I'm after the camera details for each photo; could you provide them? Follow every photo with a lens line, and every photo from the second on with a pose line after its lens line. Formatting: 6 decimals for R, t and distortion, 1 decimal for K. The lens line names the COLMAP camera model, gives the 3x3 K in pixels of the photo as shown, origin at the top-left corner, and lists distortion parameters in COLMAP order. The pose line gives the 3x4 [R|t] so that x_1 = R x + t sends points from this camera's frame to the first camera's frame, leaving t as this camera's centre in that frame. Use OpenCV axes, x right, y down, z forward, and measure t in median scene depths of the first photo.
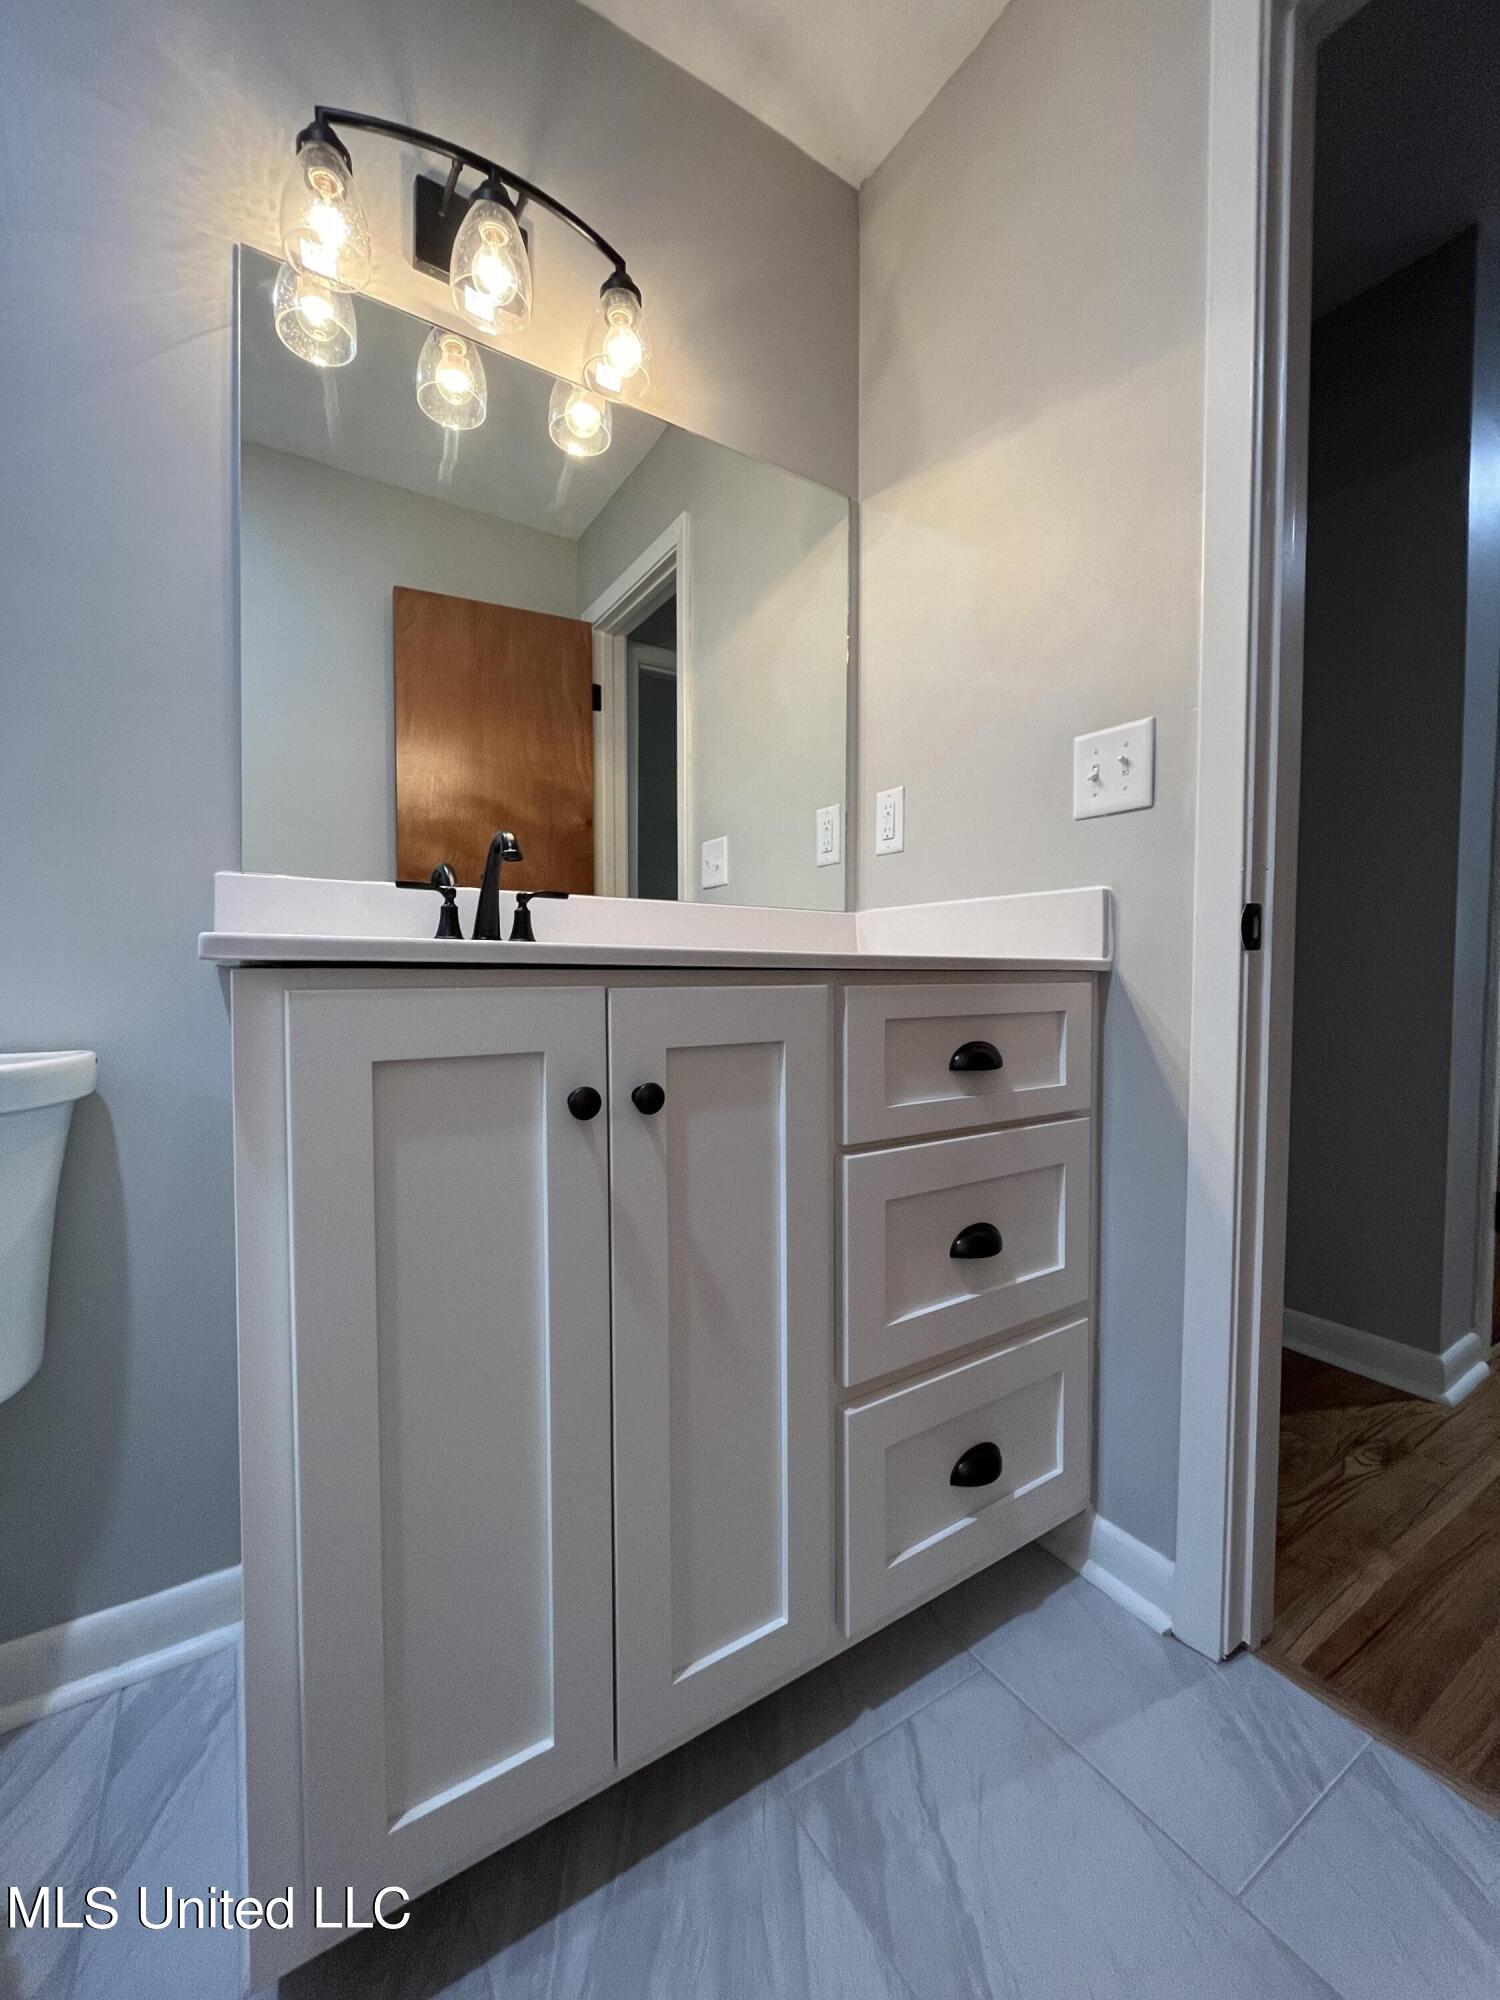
lens RADIAL K [[800.6, 0, 746.4], [0, 800.6, 996.9], [0, 0, 1]] dist [-0.002024, -0.000154]
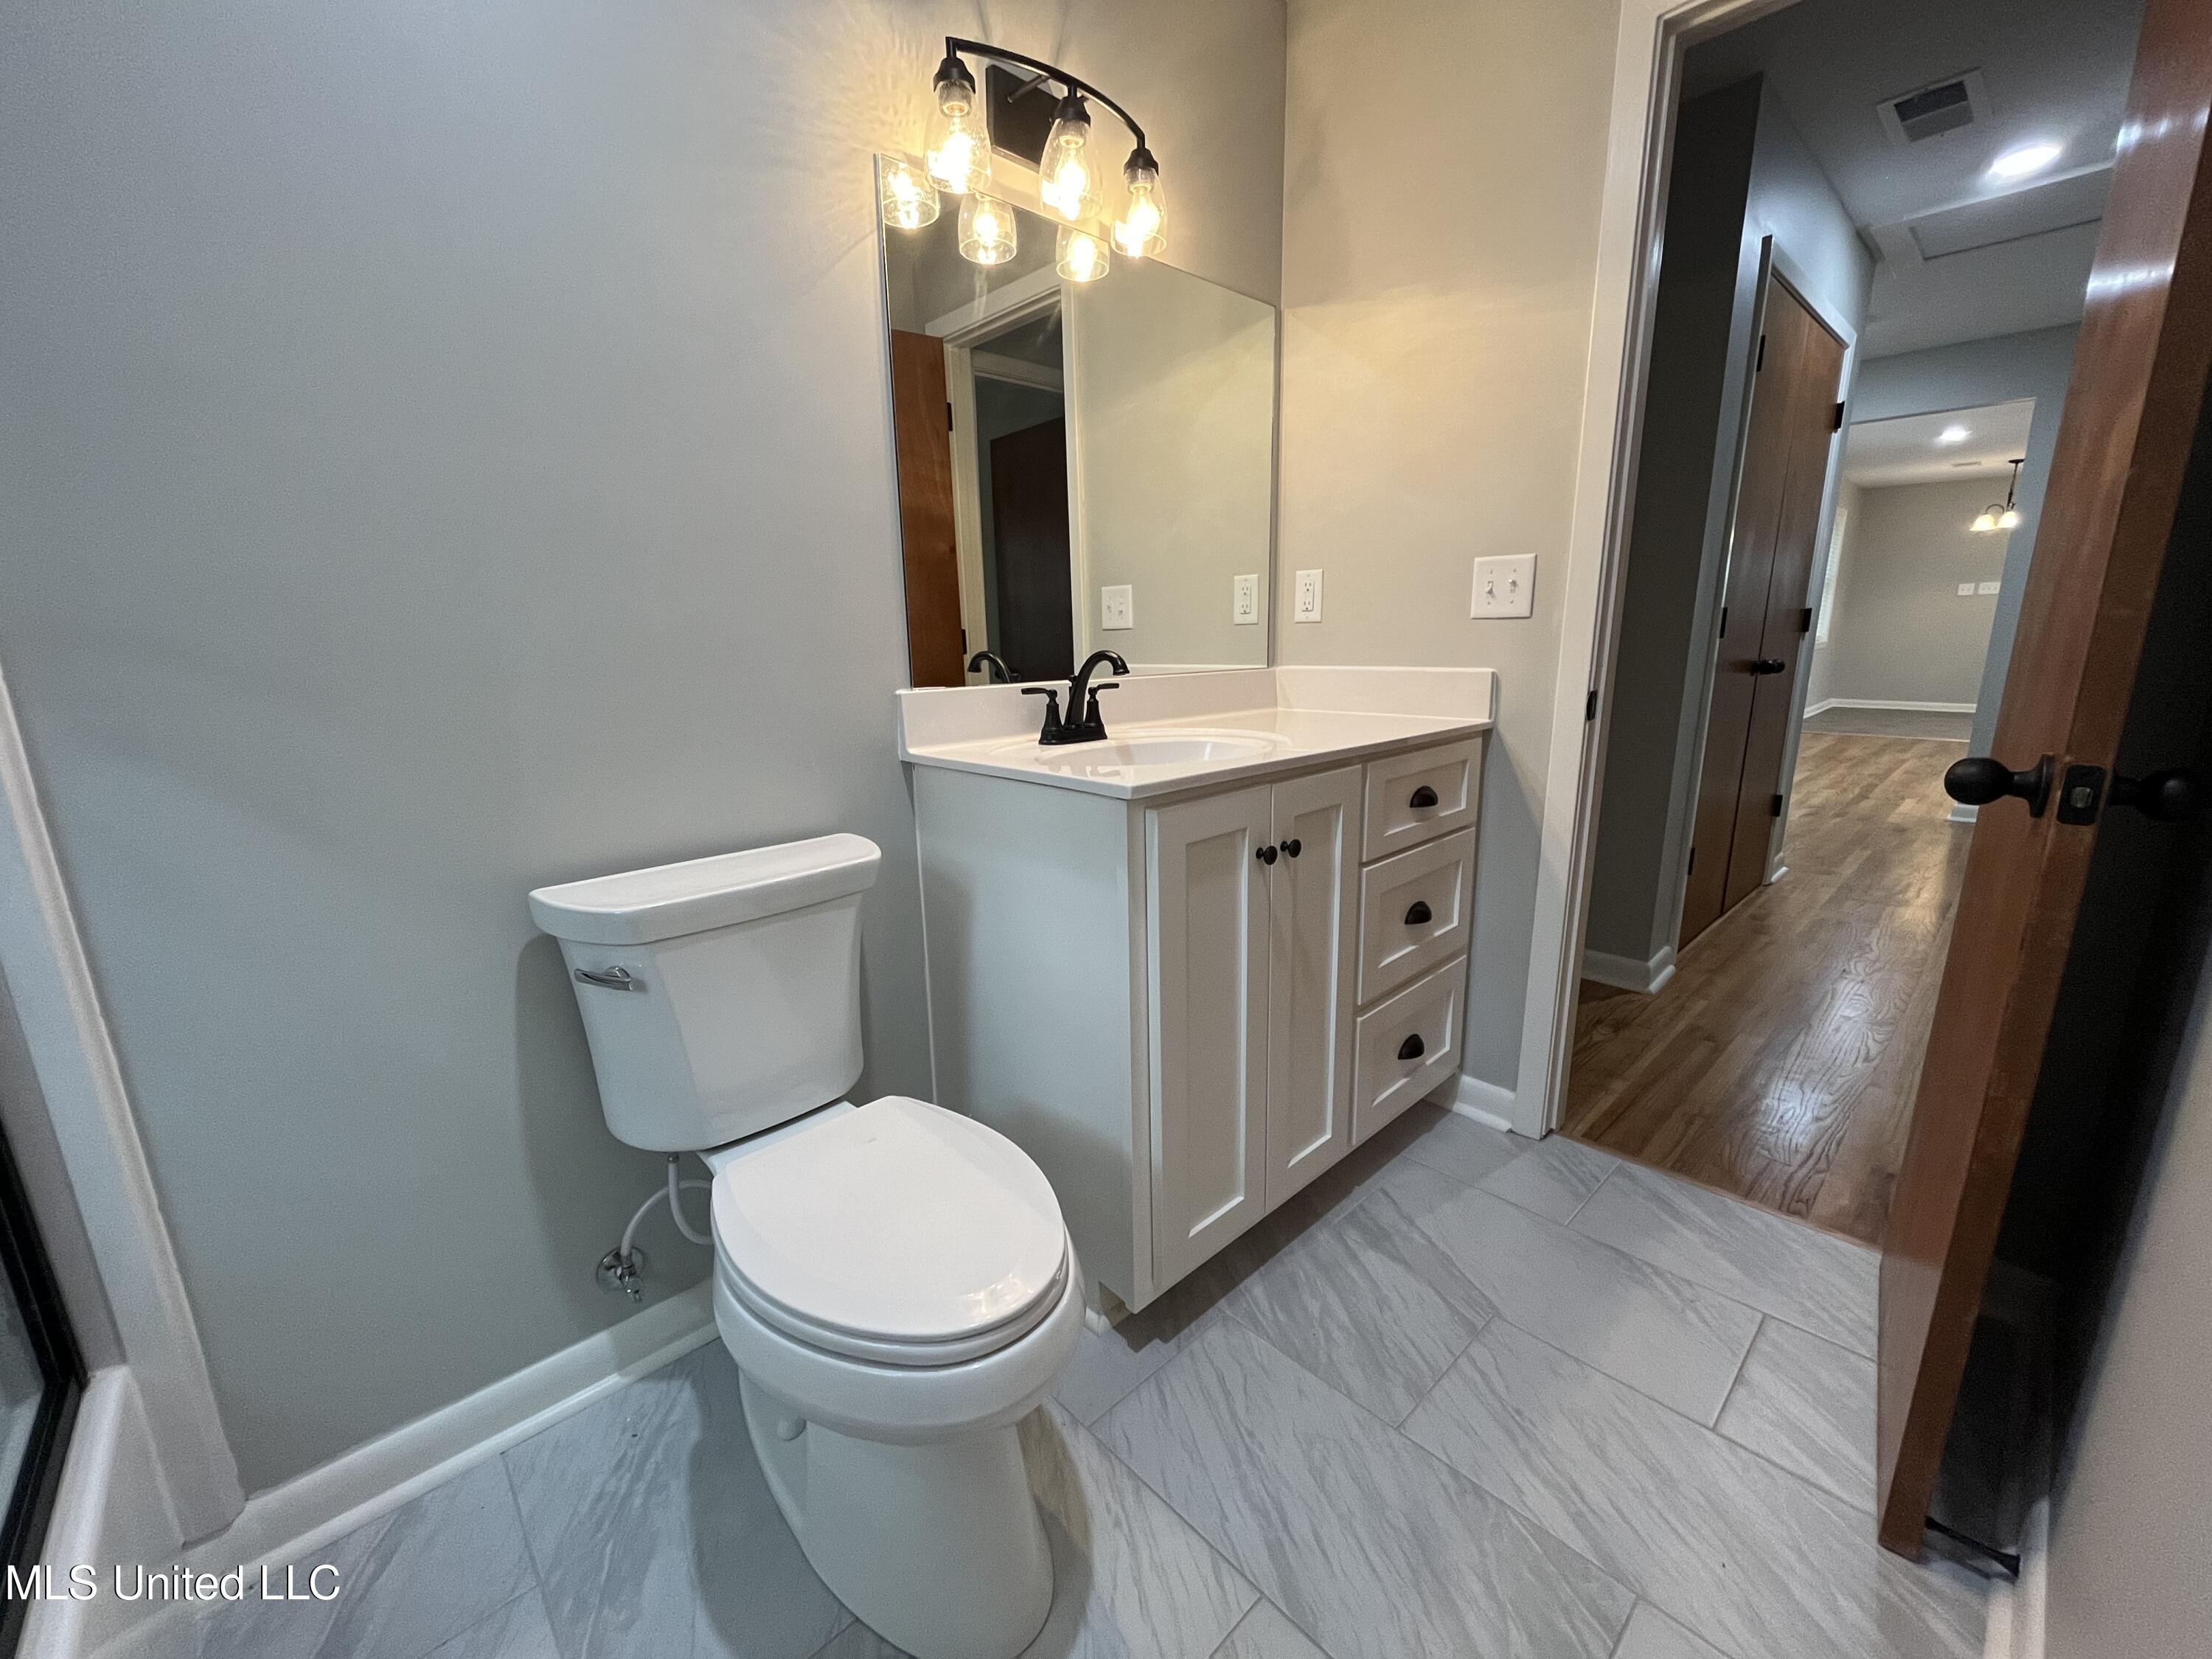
lens RADIAL K [[885.4, 0, 1104.9], [0, 885.4, 834.2], [0, 0, 1]] dist [-0.002024, -0.000154]
pose [[0.981562, -0.065954, 0.179404, -0.568415], [0.030134, 0.980242, 0.195494, -0.187182], [-0.188752, -0.186484, 0.964156, -0.484206]]
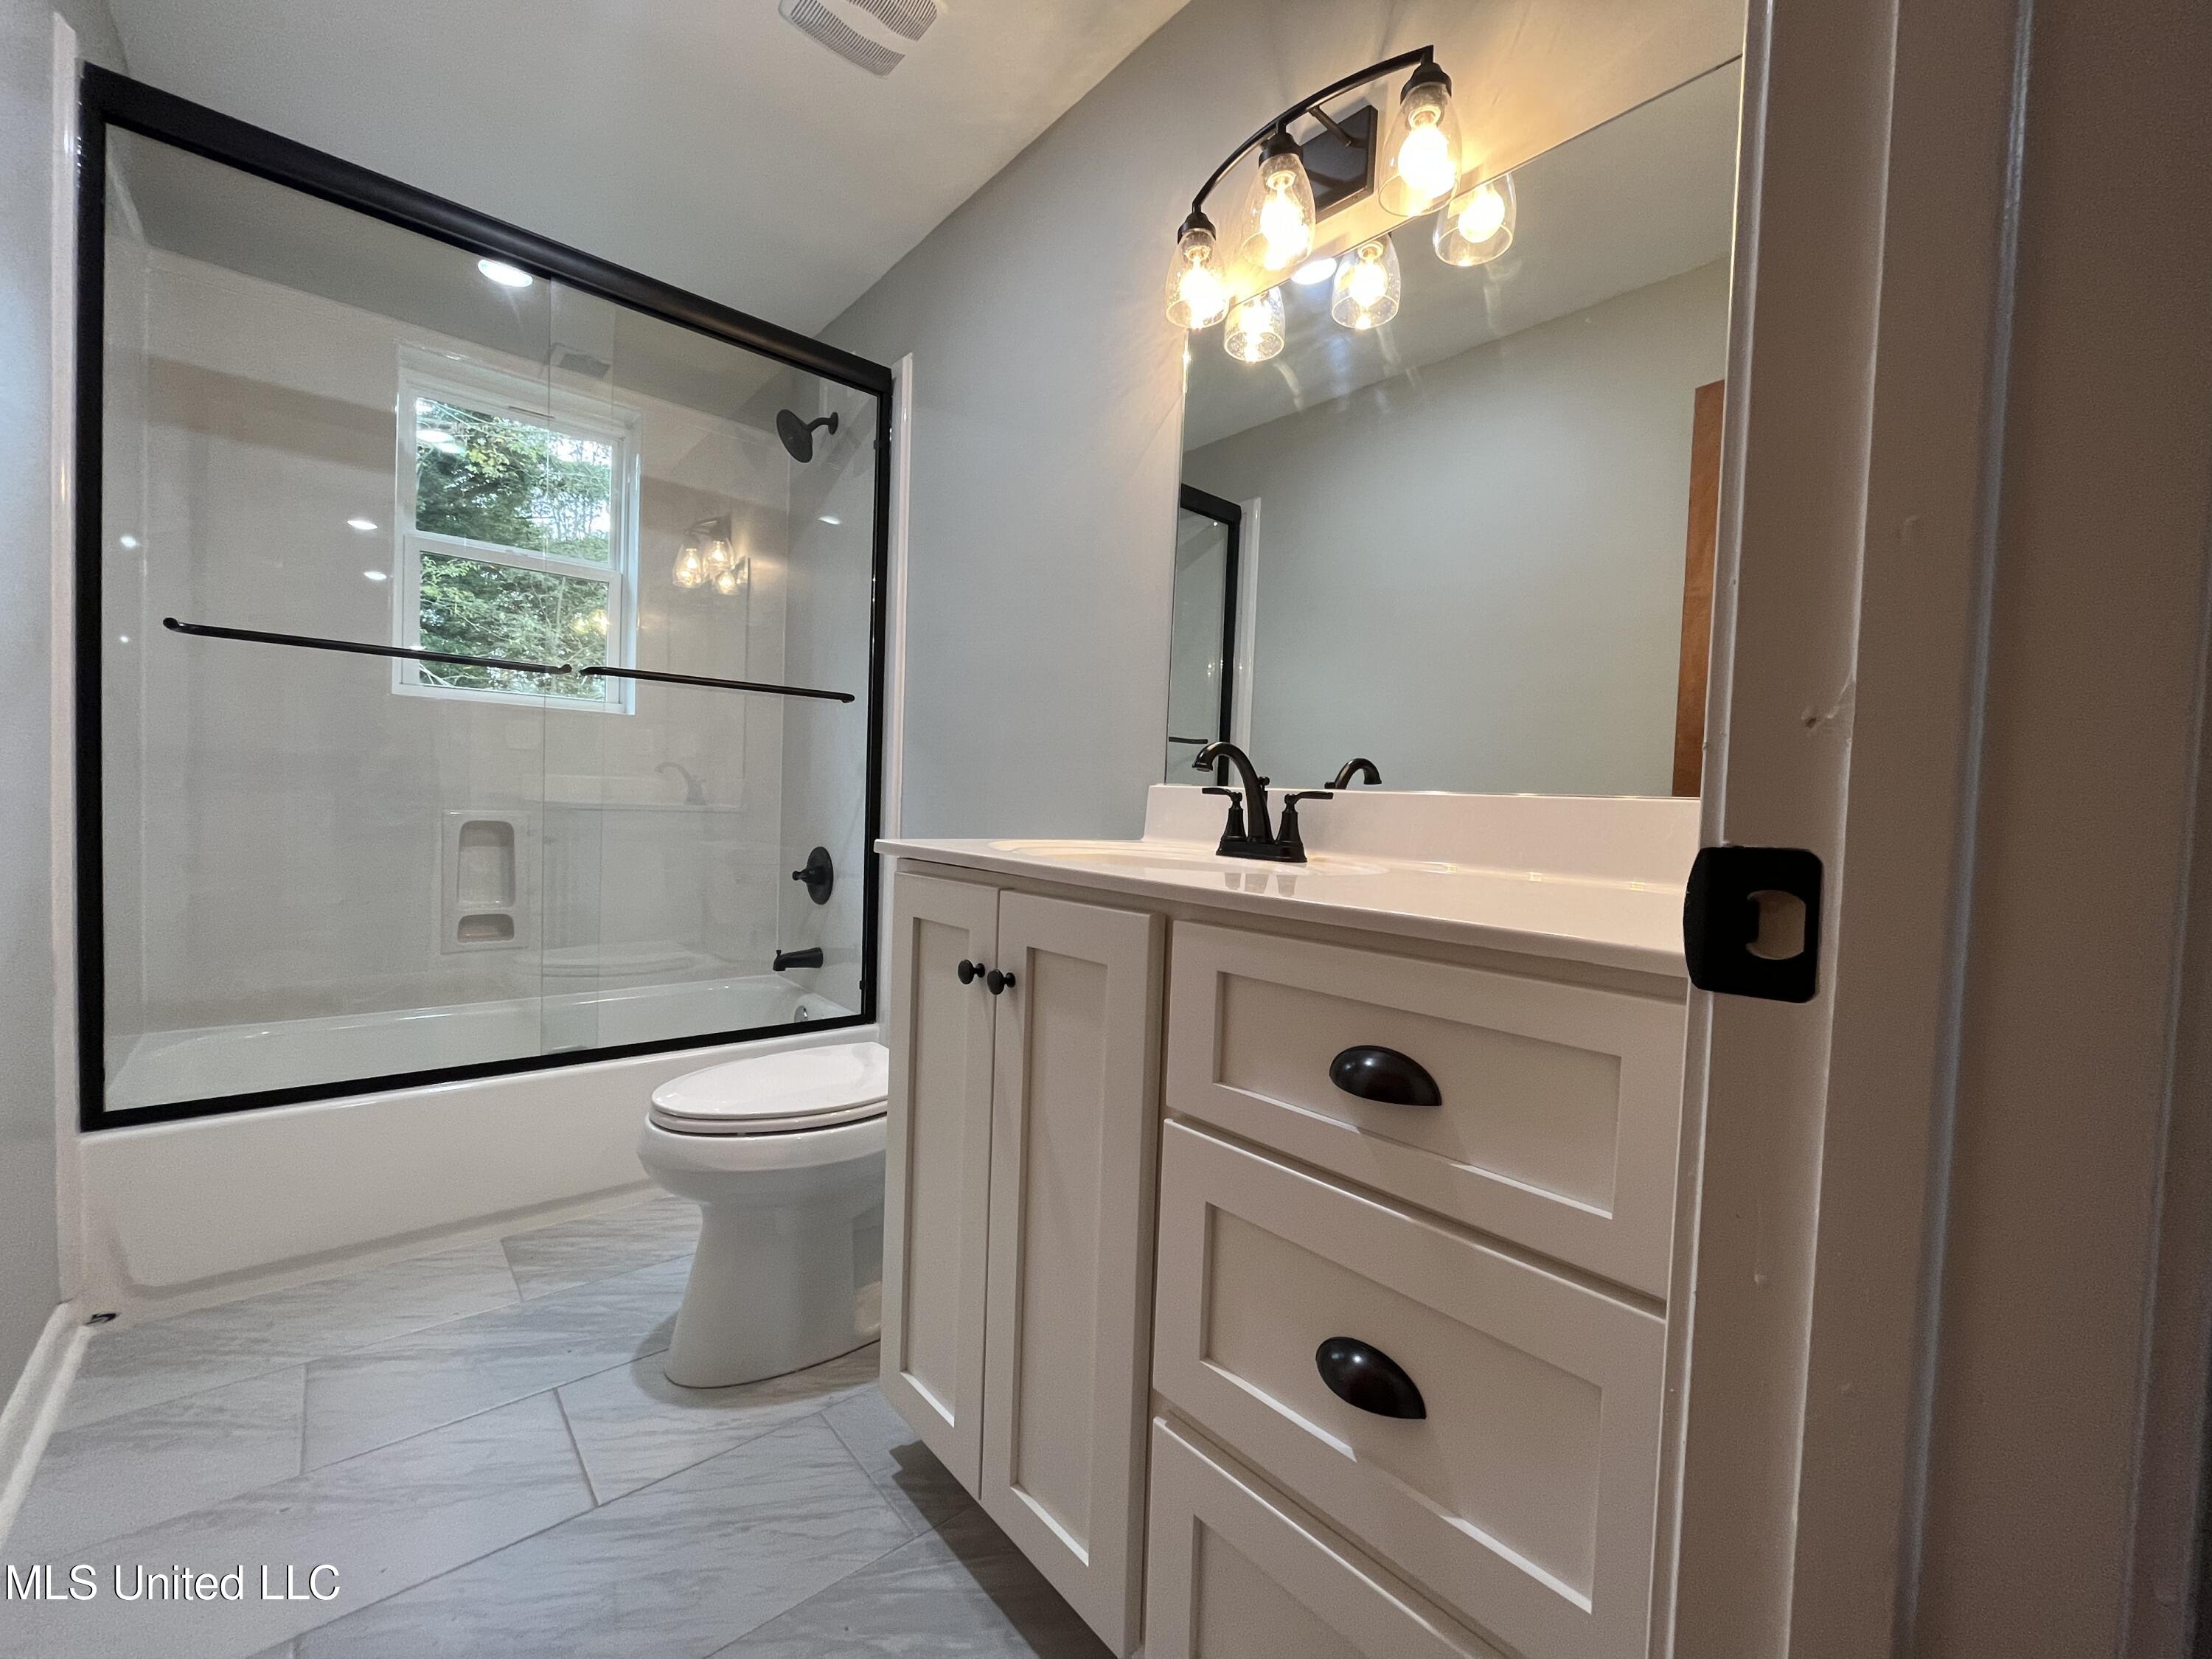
lens RADIAL K [[885.4, 0, 1094.8], [0, 885.4, 843.7], [0, 0, 1]] dist [-0.002024, -0.000154]
pose [[0.155683, 0.052089, -0.986433, 0.830217], [-0.068630, 0.996766, 0.041803, -0.102704], [0.985420, 0.061191, 0.158754, 0.616773]]
